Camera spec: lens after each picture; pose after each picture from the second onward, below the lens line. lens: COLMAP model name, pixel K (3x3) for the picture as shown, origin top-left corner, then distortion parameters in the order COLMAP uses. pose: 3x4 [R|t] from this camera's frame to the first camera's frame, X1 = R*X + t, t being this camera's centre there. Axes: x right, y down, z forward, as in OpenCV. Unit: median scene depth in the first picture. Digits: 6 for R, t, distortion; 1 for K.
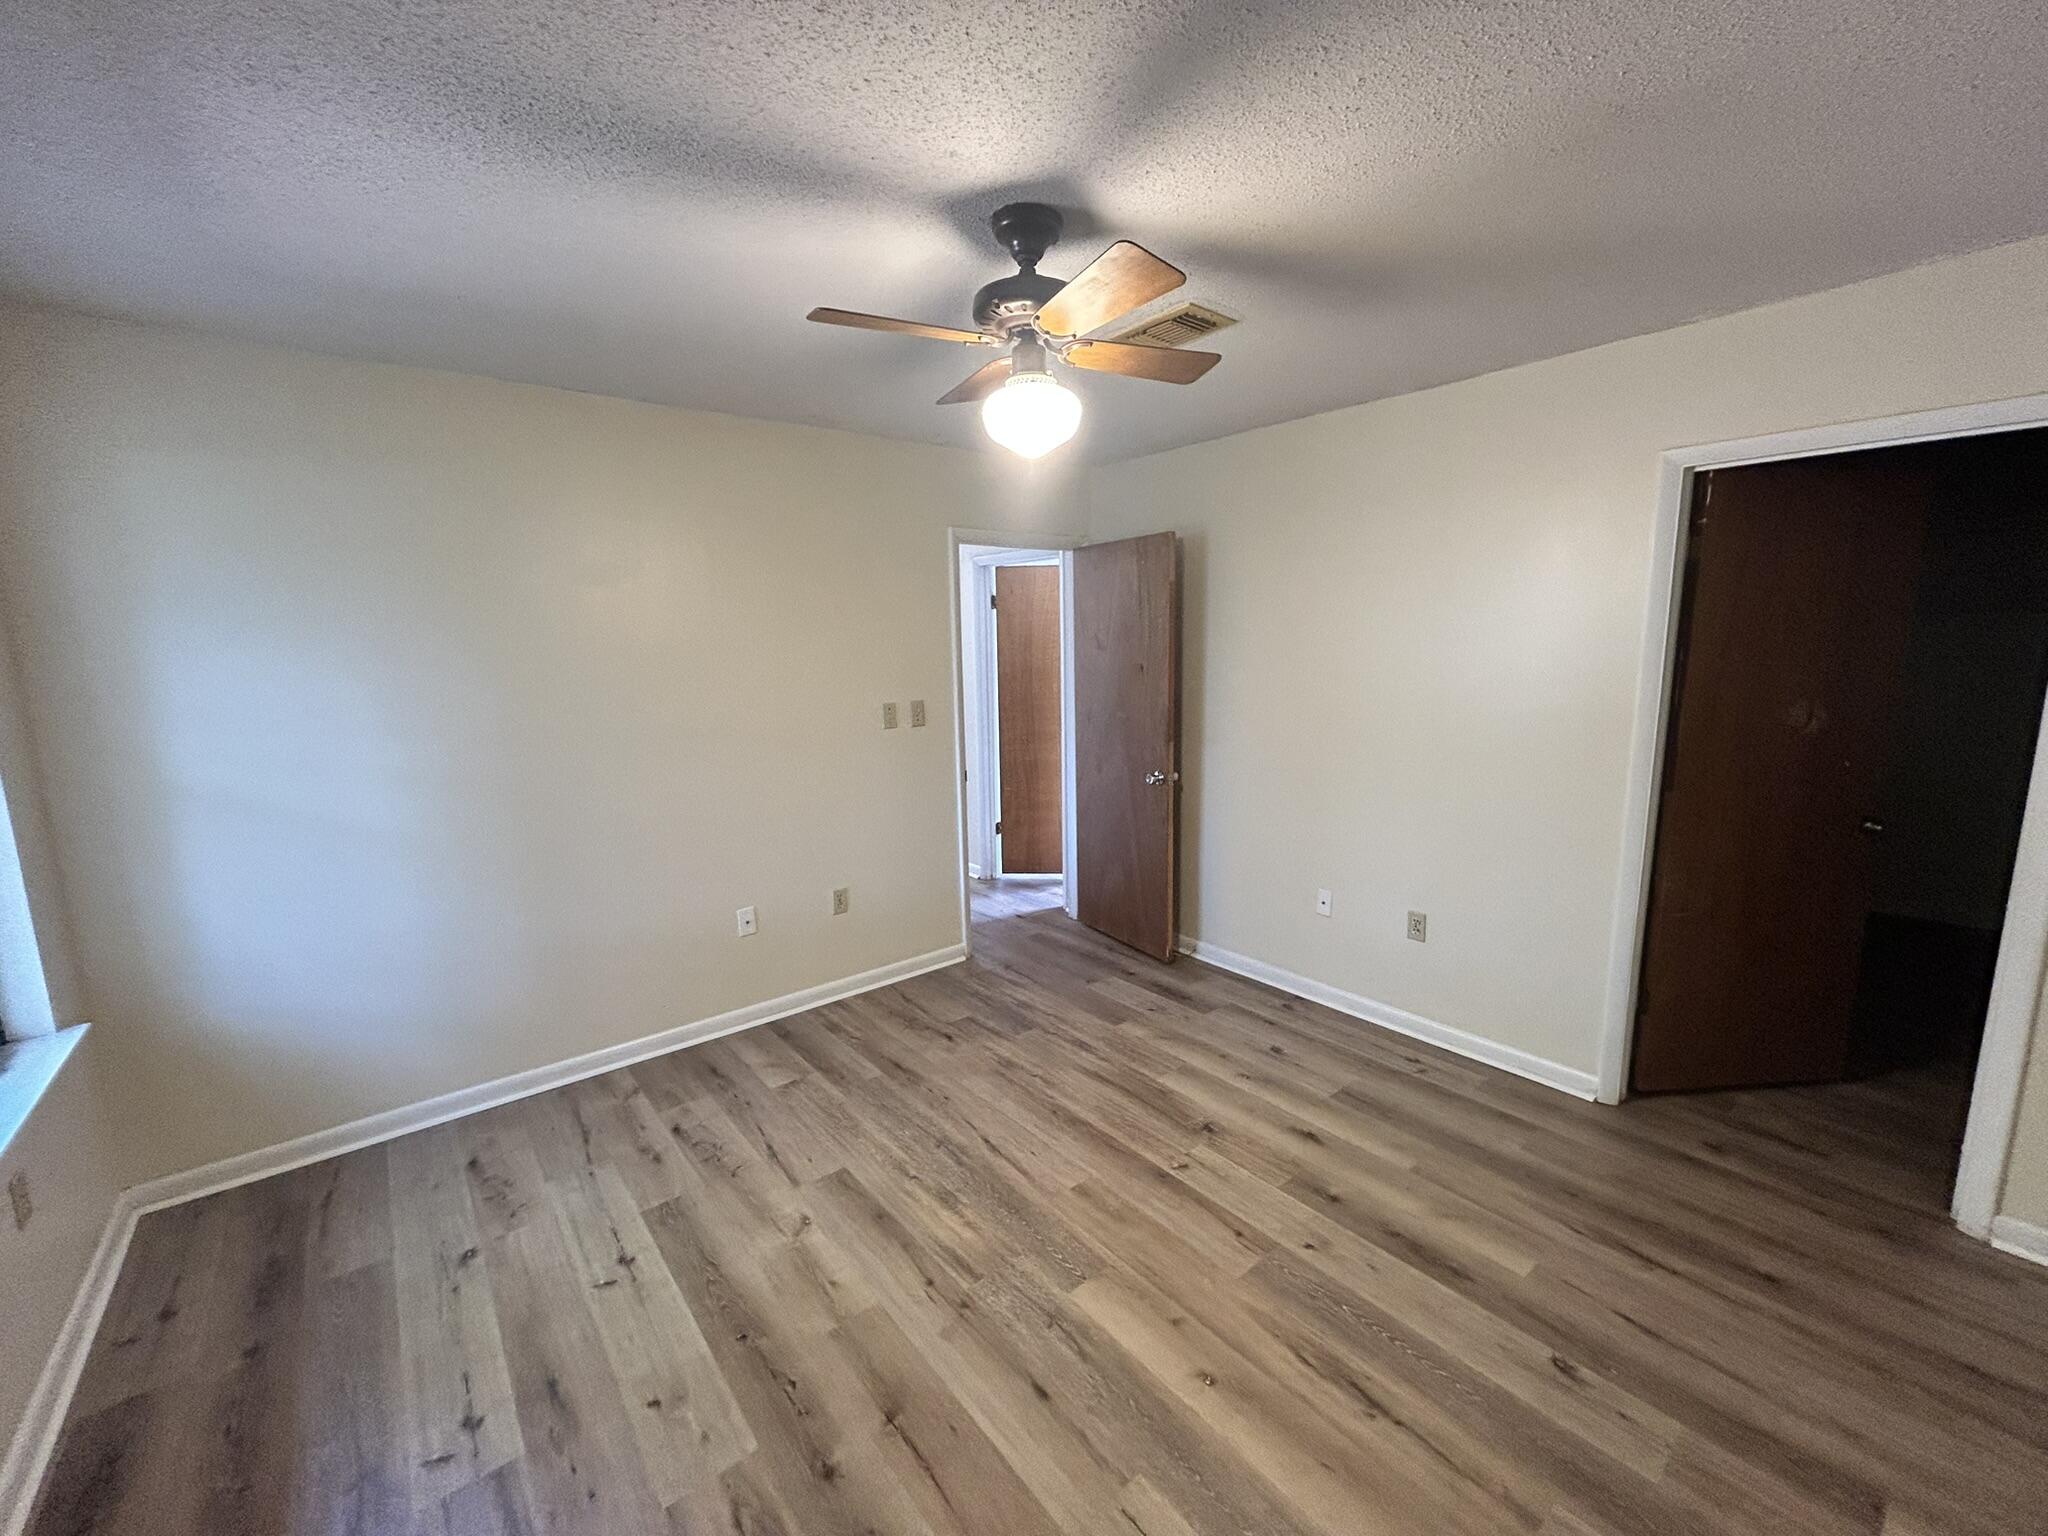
lens RADIAL K [[821.6, 0, 1021.6], [0, 821.6, 767.3], [0, 0, 1]] dist [0.009980, -0.004934]
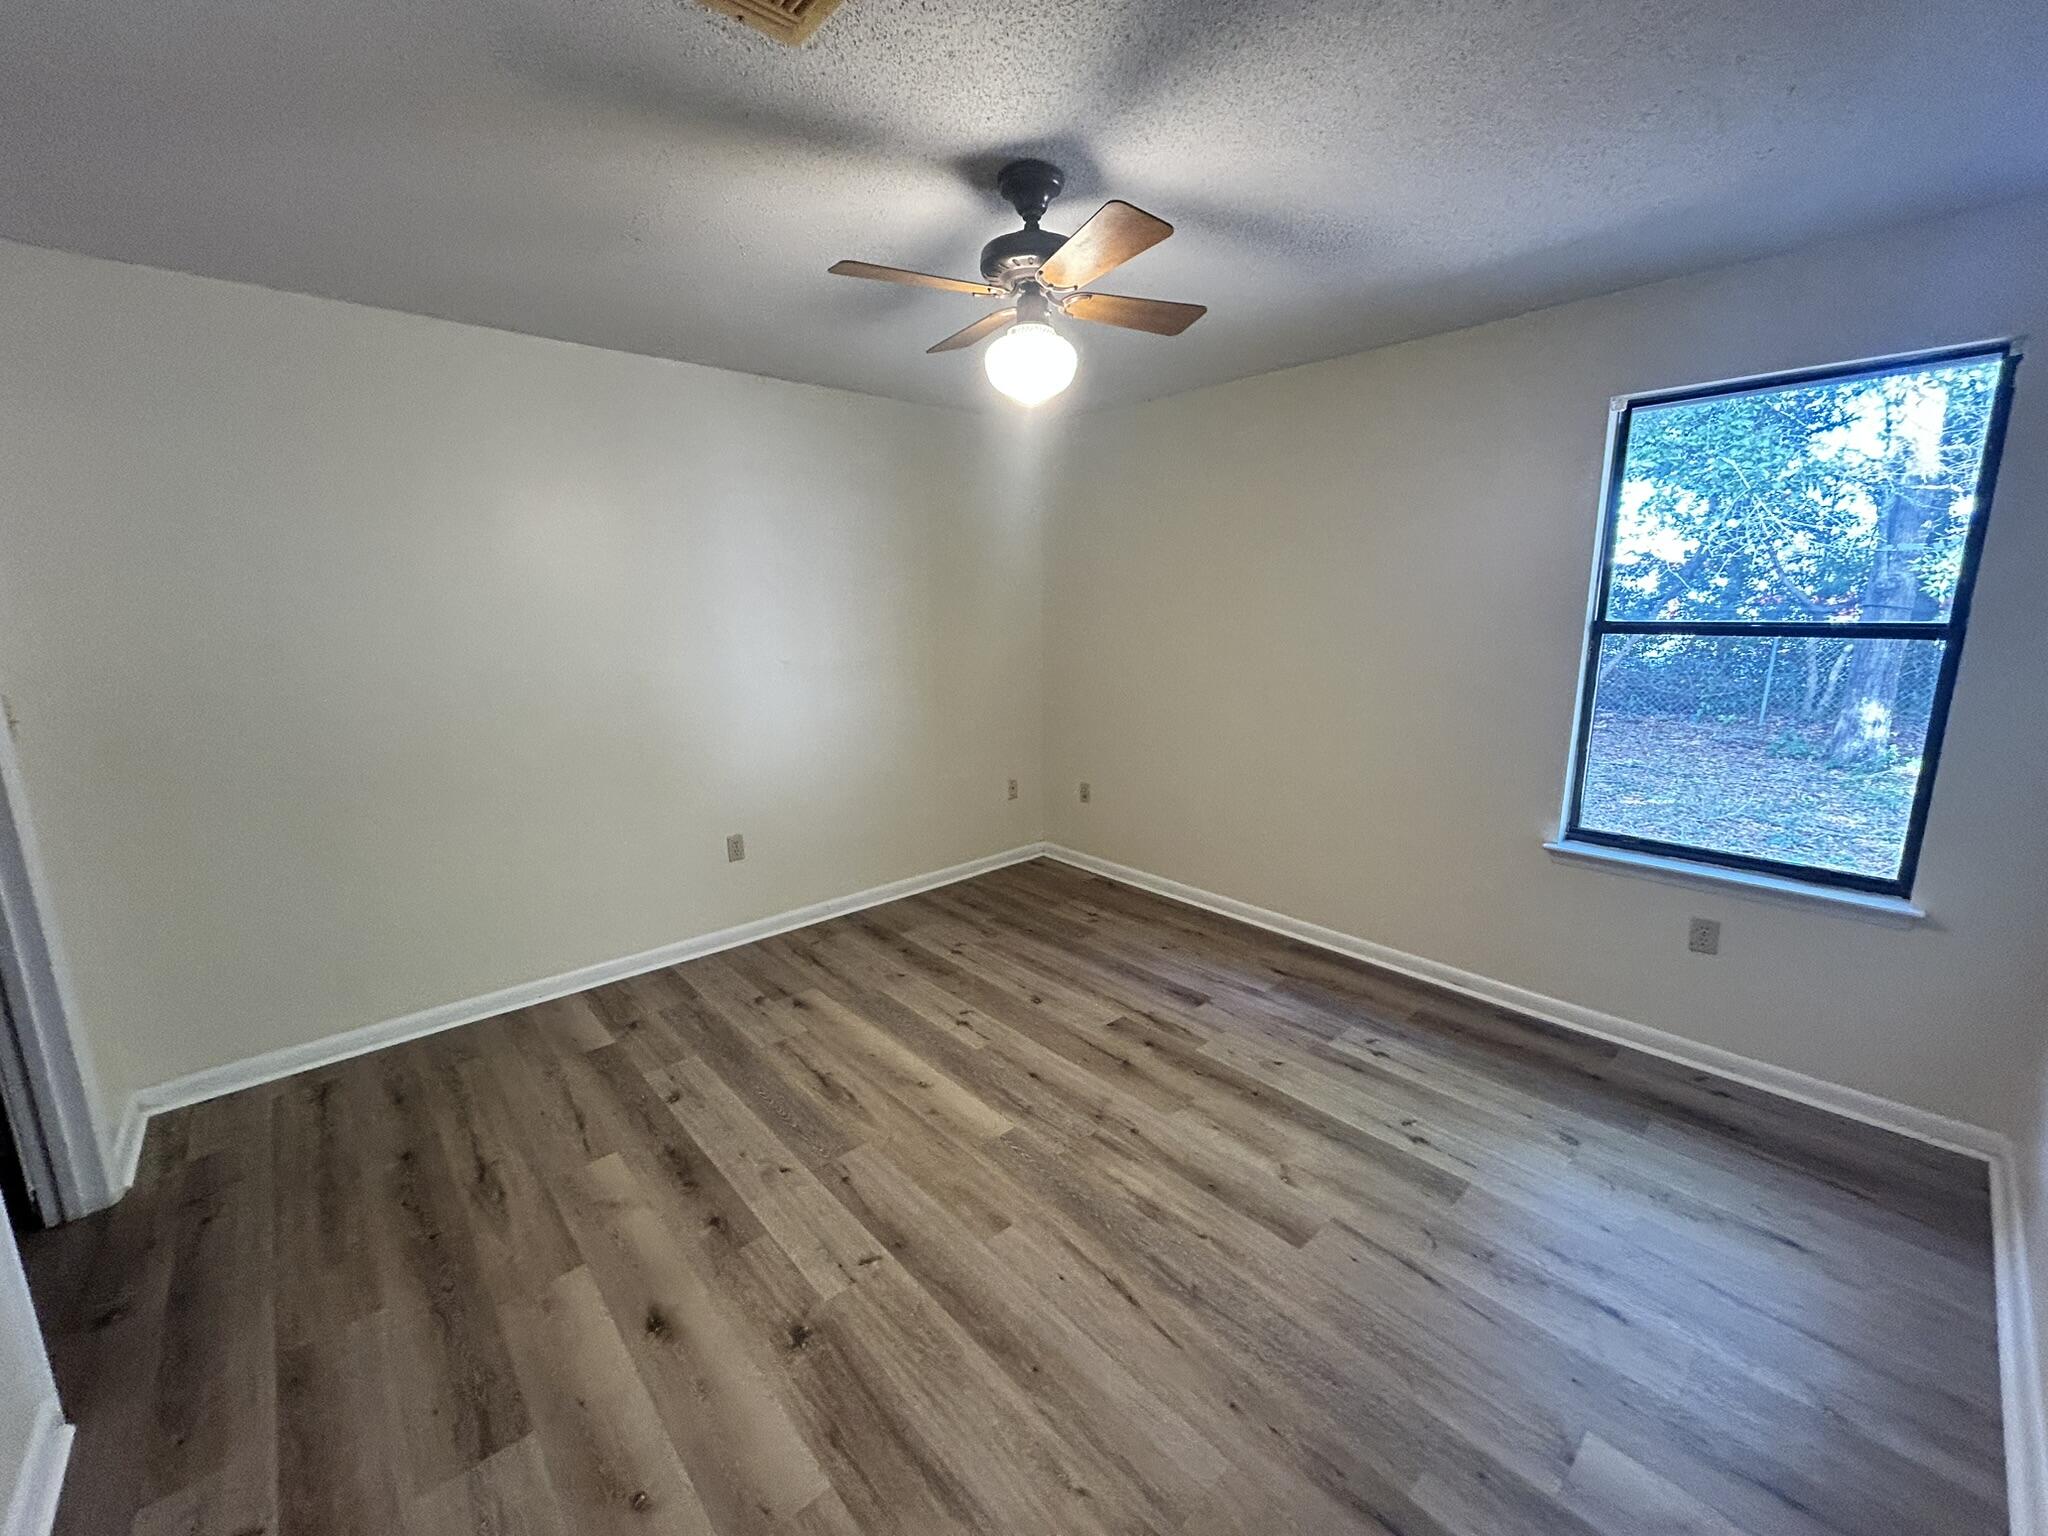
lens RADIAL K [[821.6, 0, 1021.6], [0, 821.6, 767.3], [0, 0, 1]] dist [0.009980, -0.004934]
pose [[-0.998148, 0.038019, -0.047484, 0.080534], [0.019051, 0.936727, 0.349542, -0.261038], [0.057768, 0.347990, -0.935717, 1.839944]]
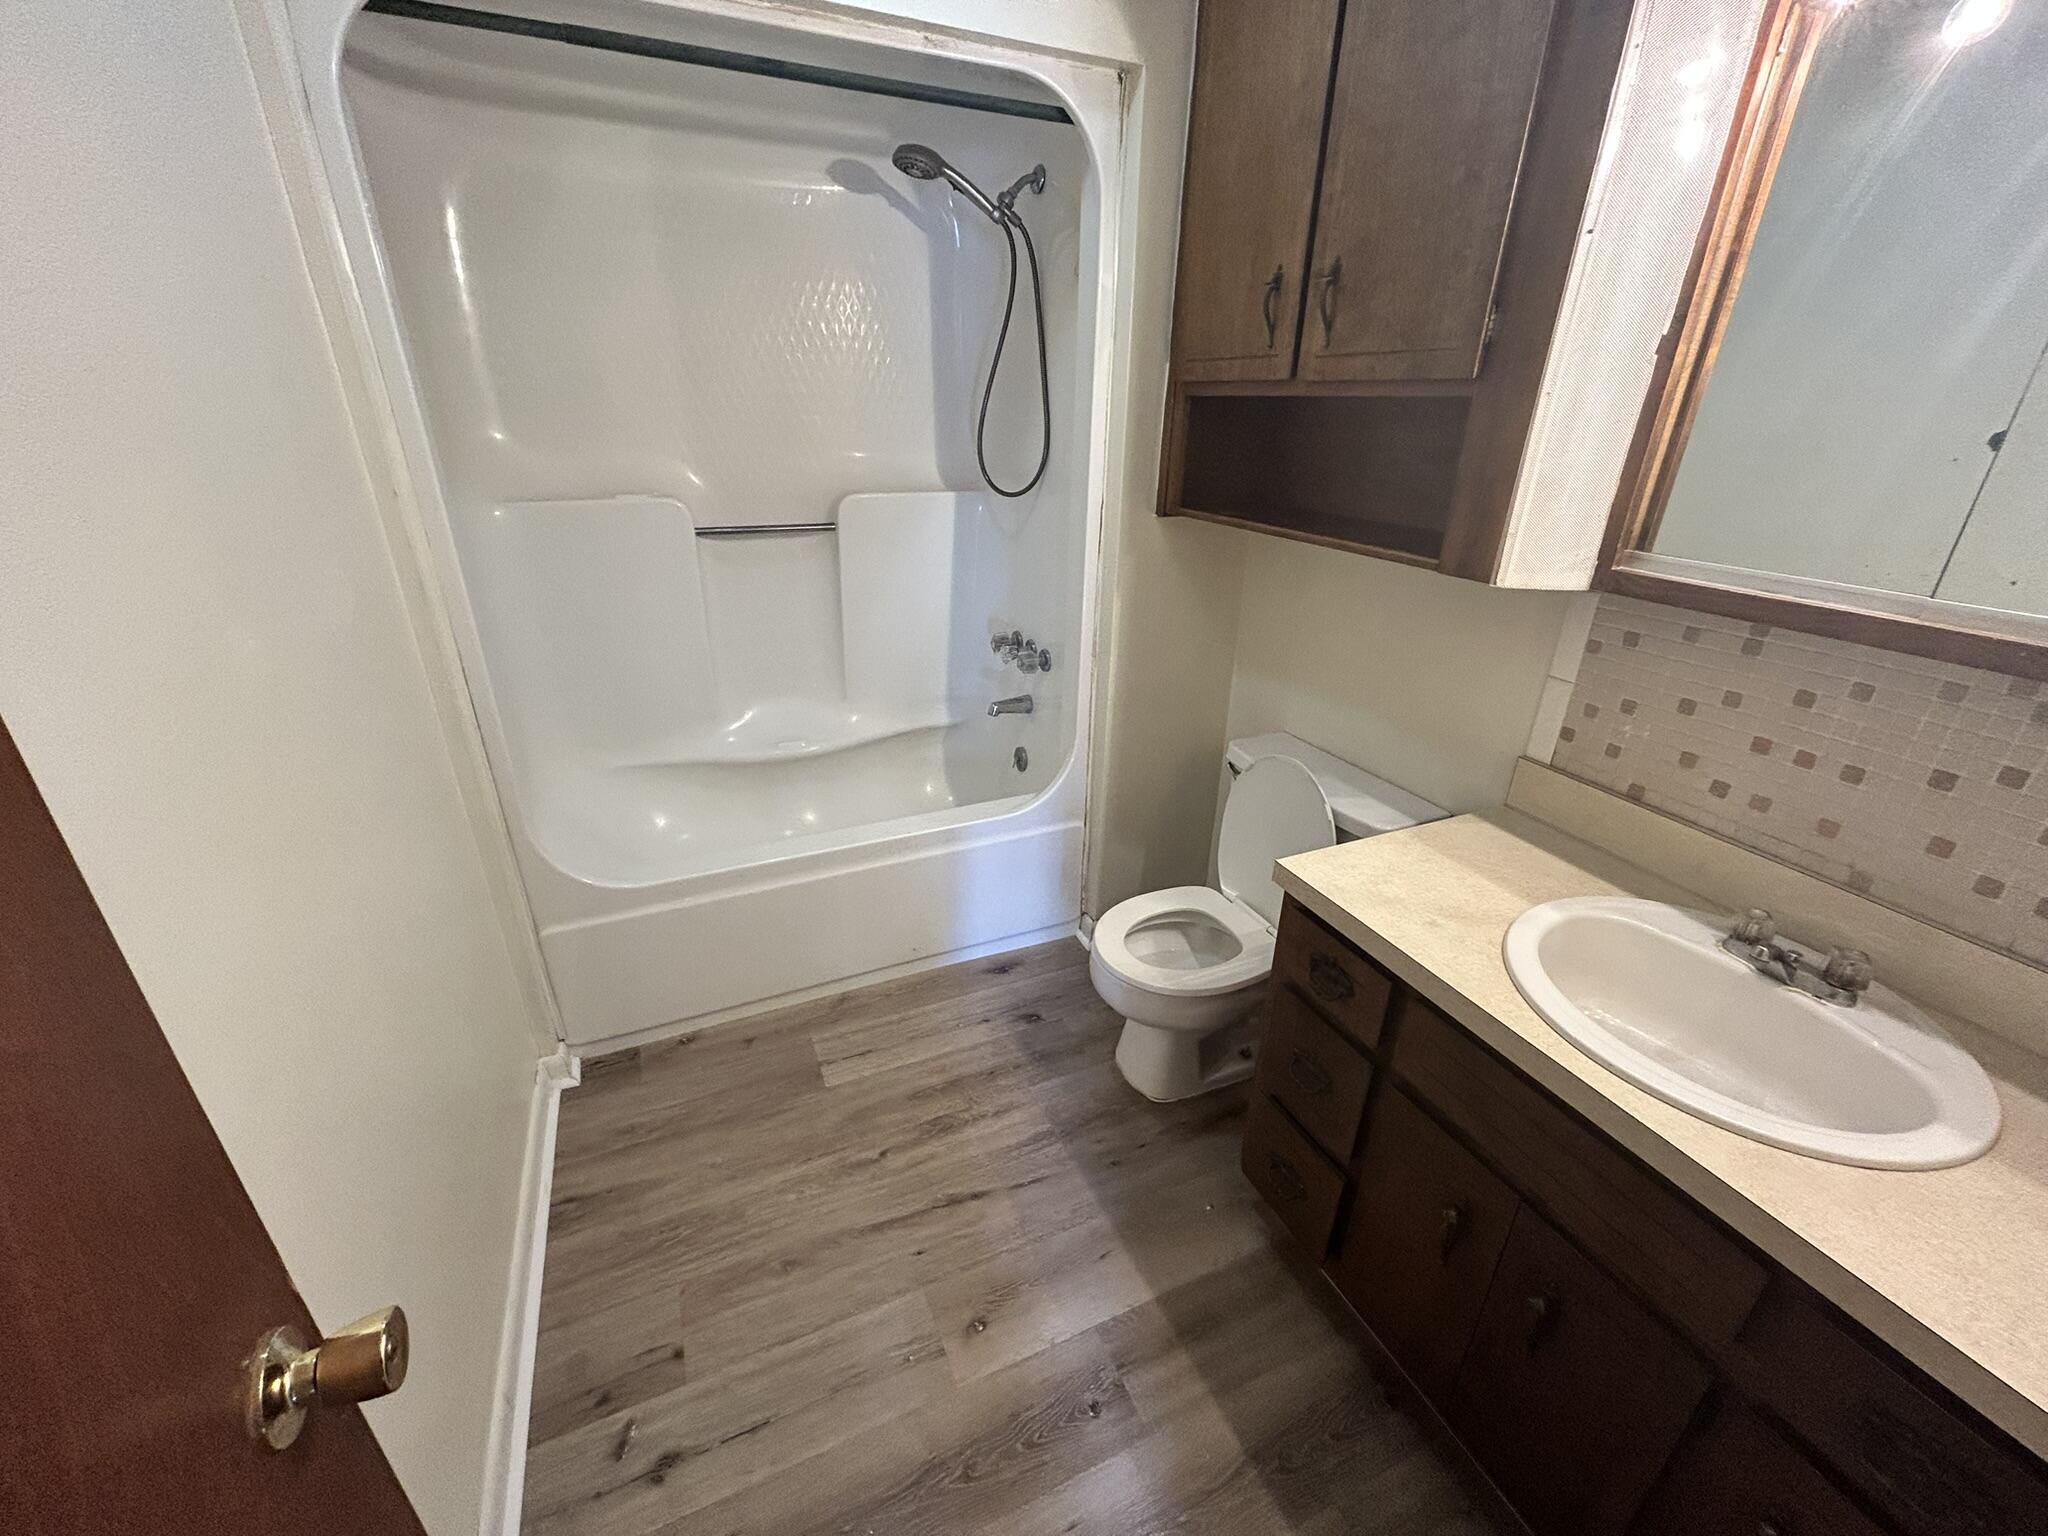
lens RADIAL K [[821.6, 0, 1021.6], [0, 821.6, 767.3], [0, 0, 1]] dist [0.009980, -0.004934]
pose [[0.273734, -0.365984, 0.889452, -0.706963], [0.137943, 0.930152, 0.340278, -0.049326], [-0.951862, 0.029548, 0.305099, 0.758882]]
